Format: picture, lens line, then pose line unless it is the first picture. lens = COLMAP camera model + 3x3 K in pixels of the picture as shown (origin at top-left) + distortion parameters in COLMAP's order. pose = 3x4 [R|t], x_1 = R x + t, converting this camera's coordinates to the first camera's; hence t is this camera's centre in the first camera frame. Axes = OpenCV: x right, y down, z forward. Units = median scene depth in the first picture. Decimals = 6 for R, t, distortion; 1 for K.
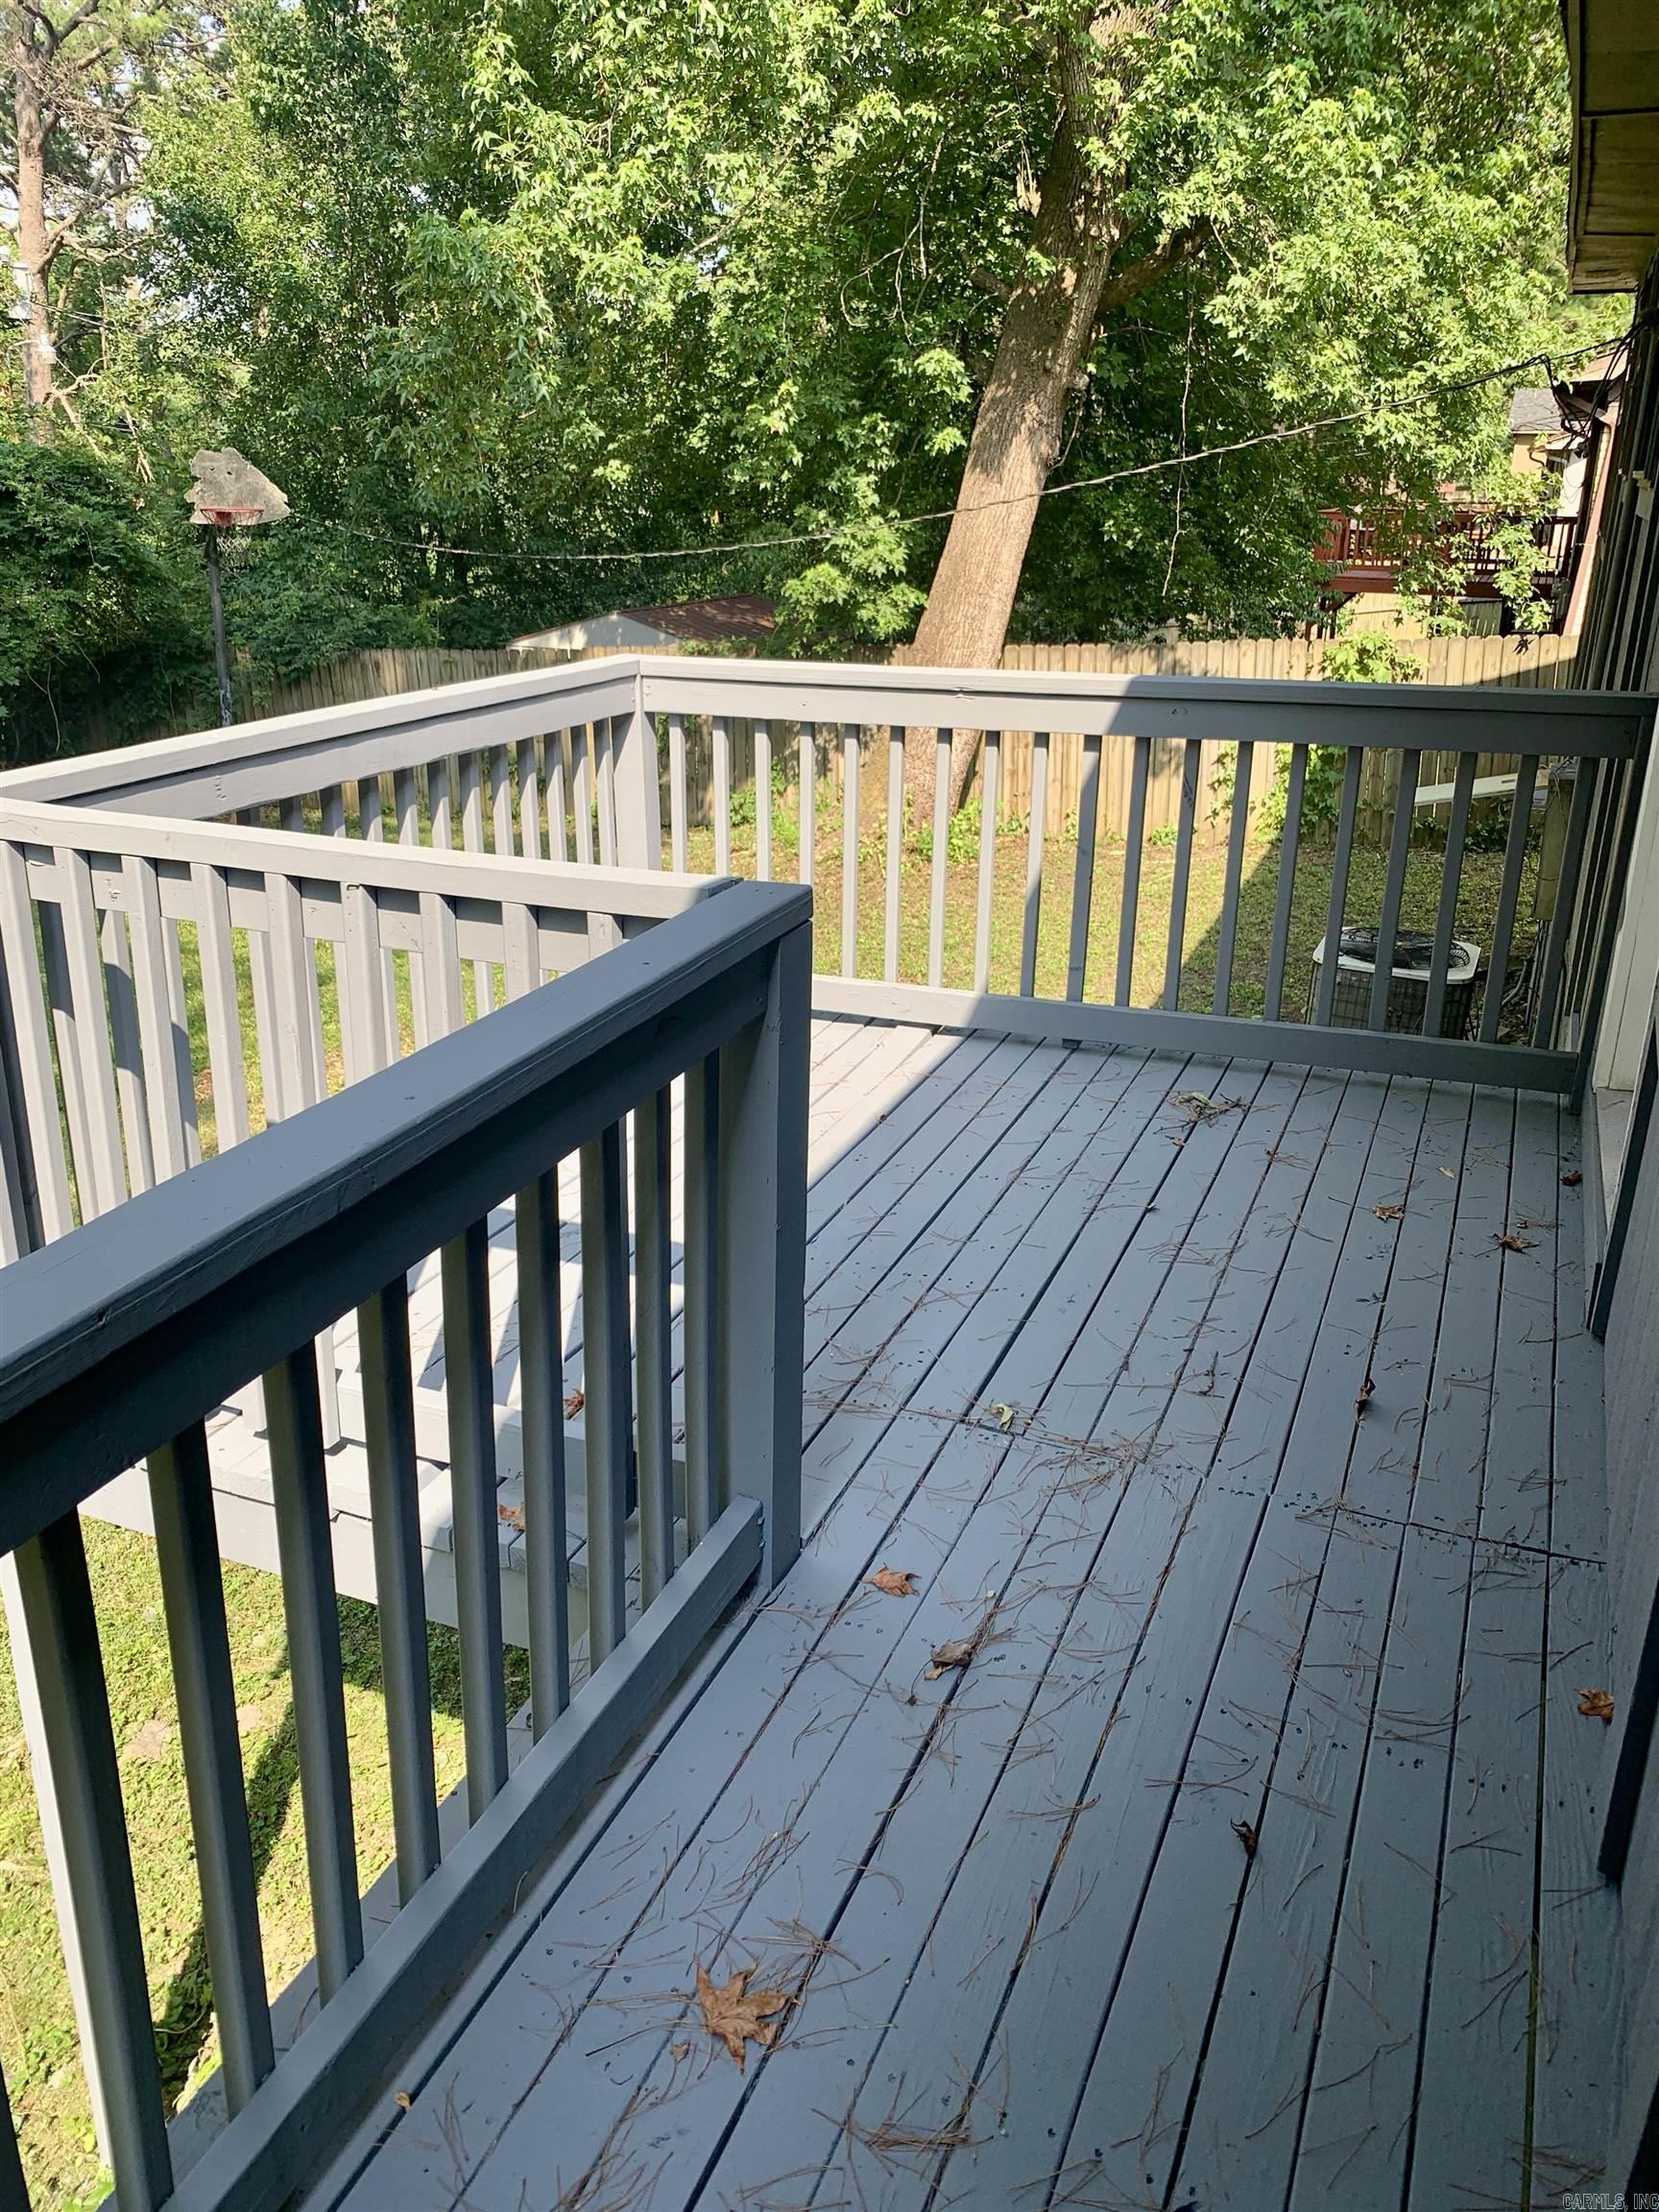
lens RADIAL K [[1725.2, 0, 829.5], [0, 1725.2, 1106.0], [0, 0, 1]] dist [0.101273, -0.176146]
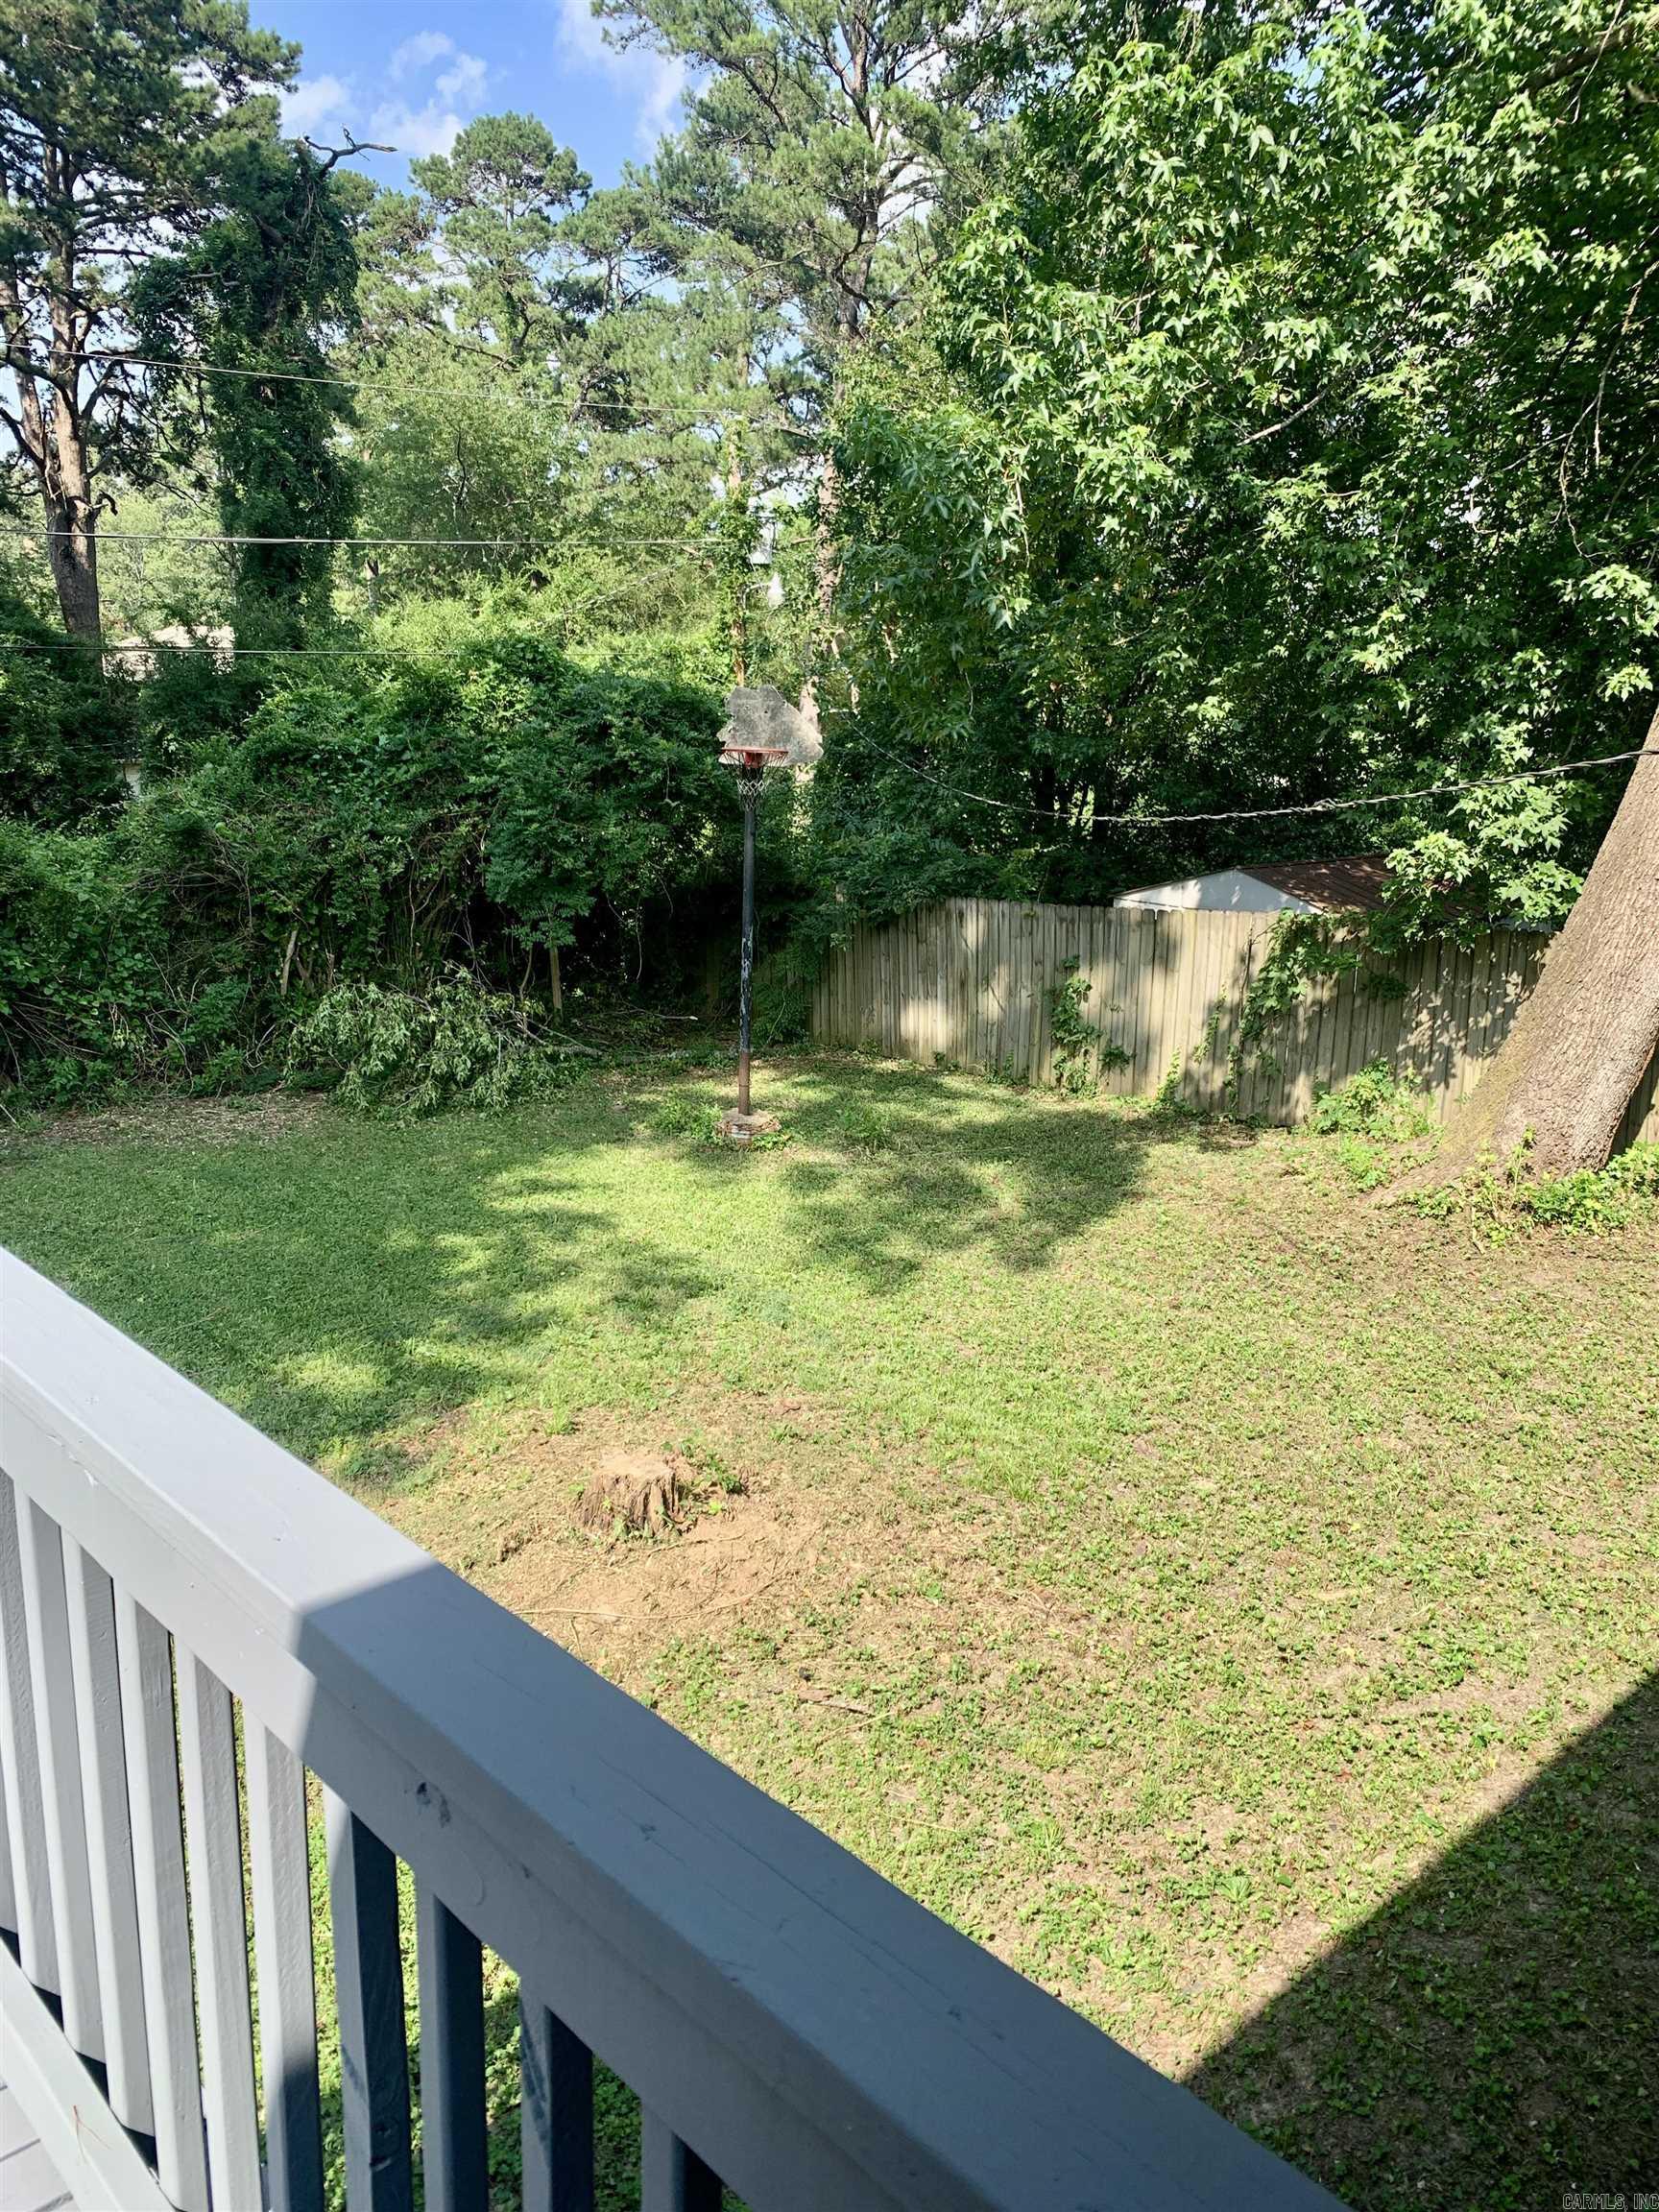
lens RADIAL K [[1725.2, 0, 829.5], [0, 1725.2, 1106.0], [0, 0, 1]] dist [0.101273, -0.176146]
pose [[0.904380, 0.113554, -0.411343, 0.084096], [-0.164841, 0.982085, -0.091309, -0.075405], [0.393605, 0.150384, 0.906896, 0.204172]]
